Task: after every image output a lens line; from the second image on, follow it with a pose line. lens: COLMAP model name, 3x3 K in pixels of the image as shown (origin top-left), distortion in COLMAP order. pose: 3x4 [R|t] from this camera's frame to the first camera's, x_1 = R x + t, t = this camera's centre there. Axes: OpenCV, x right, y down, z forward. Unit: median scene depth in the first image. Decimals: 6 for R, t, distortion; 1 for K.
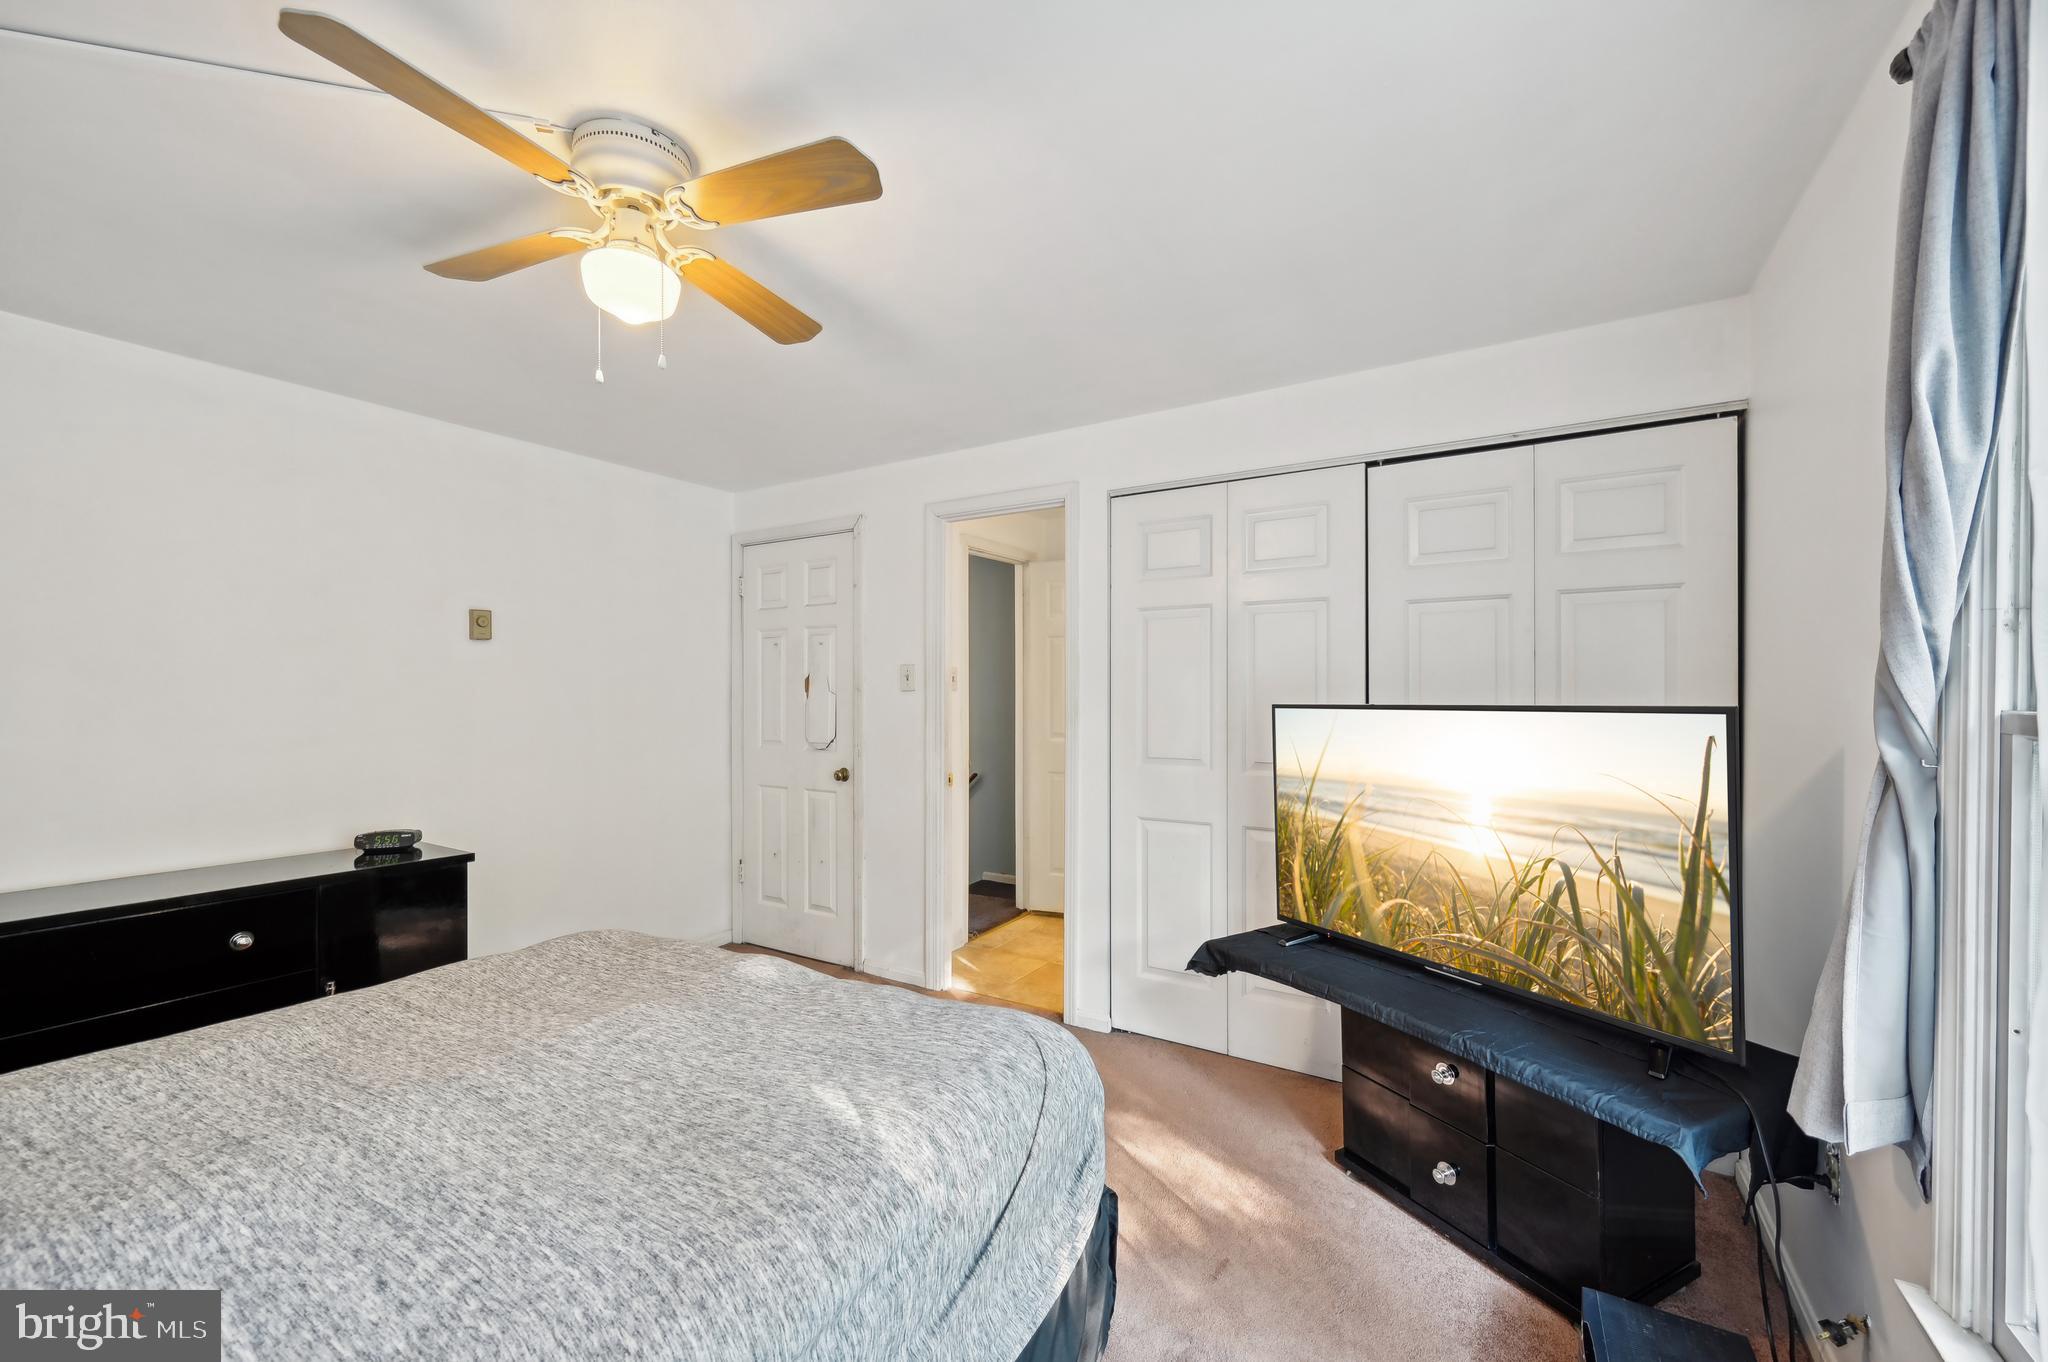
lens RADIAL K [[829.7, 0, 1041.7], [0, 829.7, 695.7], [0, 0, 1]] dist [-0.003567, 0.000334]
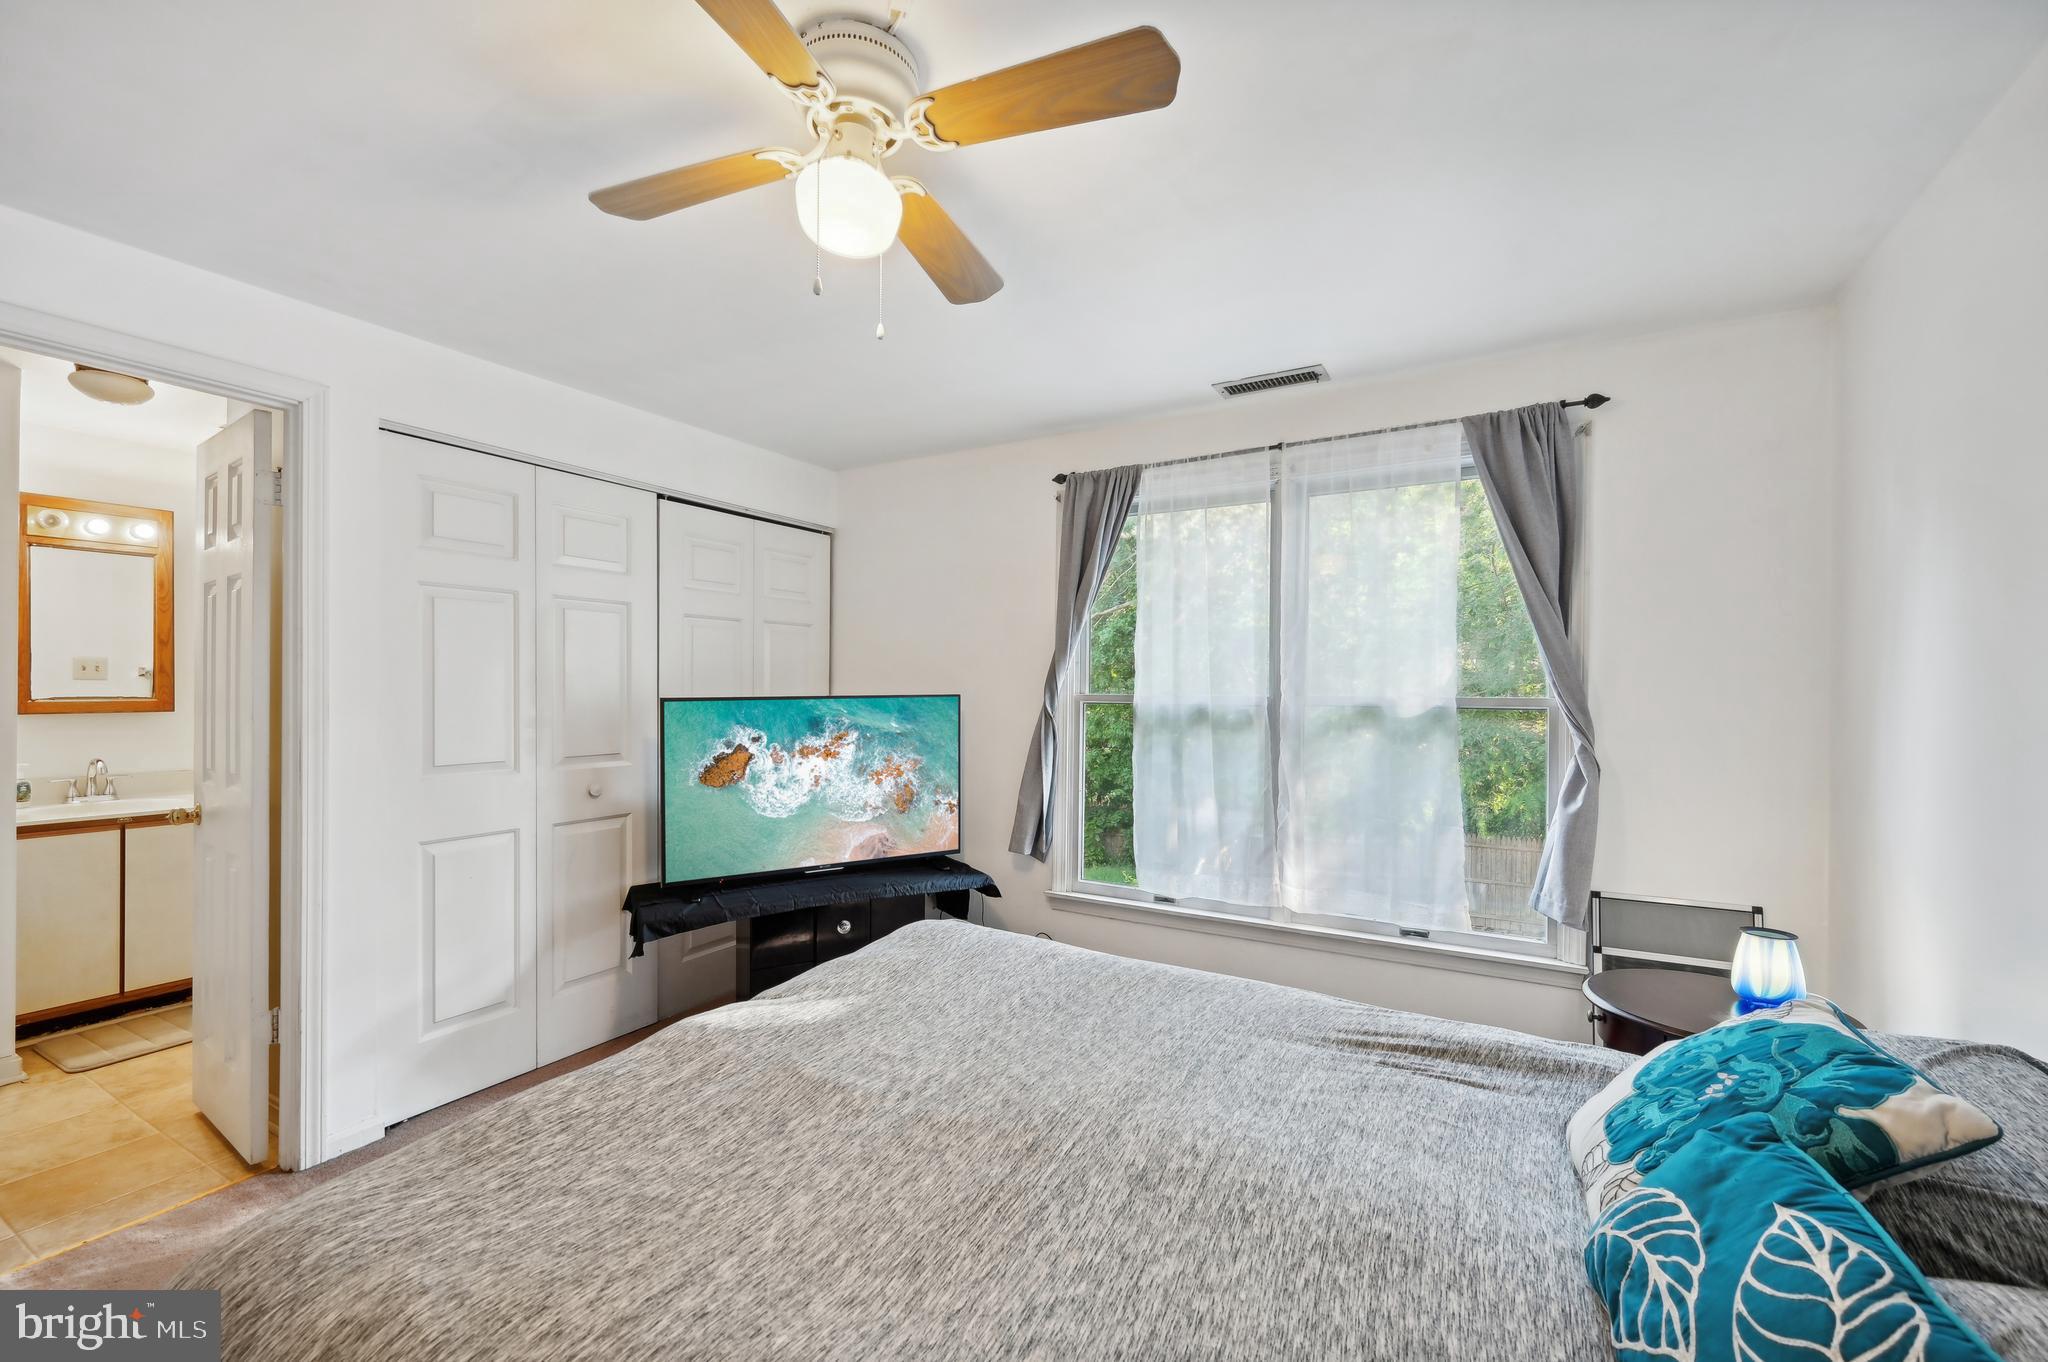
lens RADIAL K [[822.8, 0, 1051.0], [0, 822.8, 690.0], [0, 0, 1]] dist [-0.001866, -0.000139]
pose [[-0.049214, -0.002497, 0.998785, -1.356270], [0.003351, 0.999991, 0.002665, -0.002392], [-0.998783, 0.003478, -0.049205, 0.826905]]
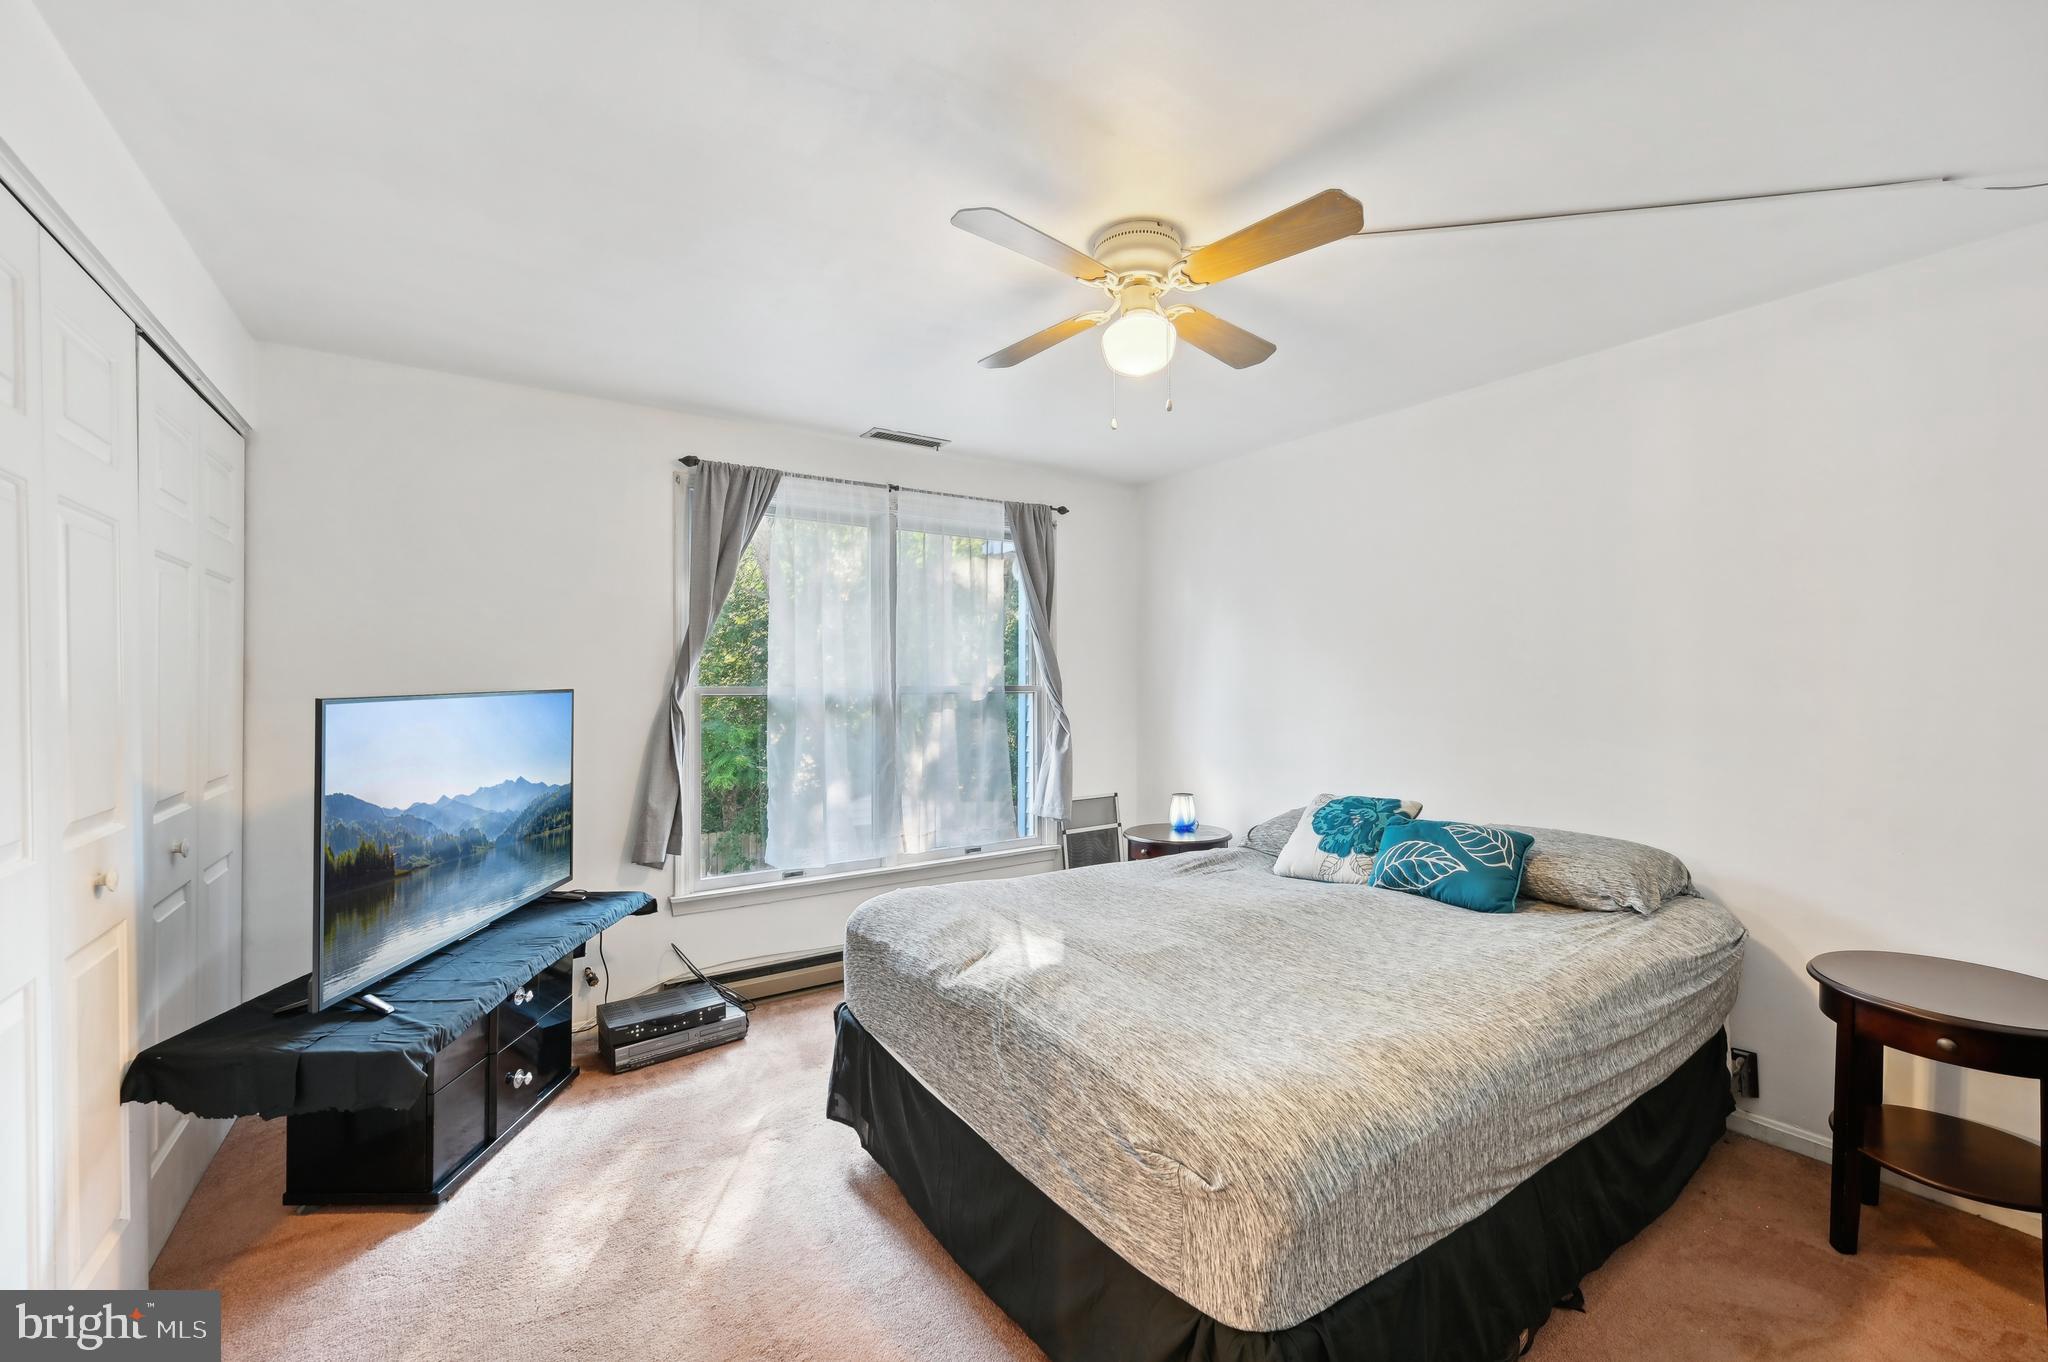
lens RADIAL K [[814.8, 0, 1039.0], [0, 814.8, 683.8], [0, 0, 1]] dist [-0.004027, 0.000287]
pose [[-0.913804, -0.000257, 0.406156, -0.844742], [0.004047, 0.999944, 0.009737, -0.009624], [-0.406135, 0.010541, -0.913752, 2.158672]]
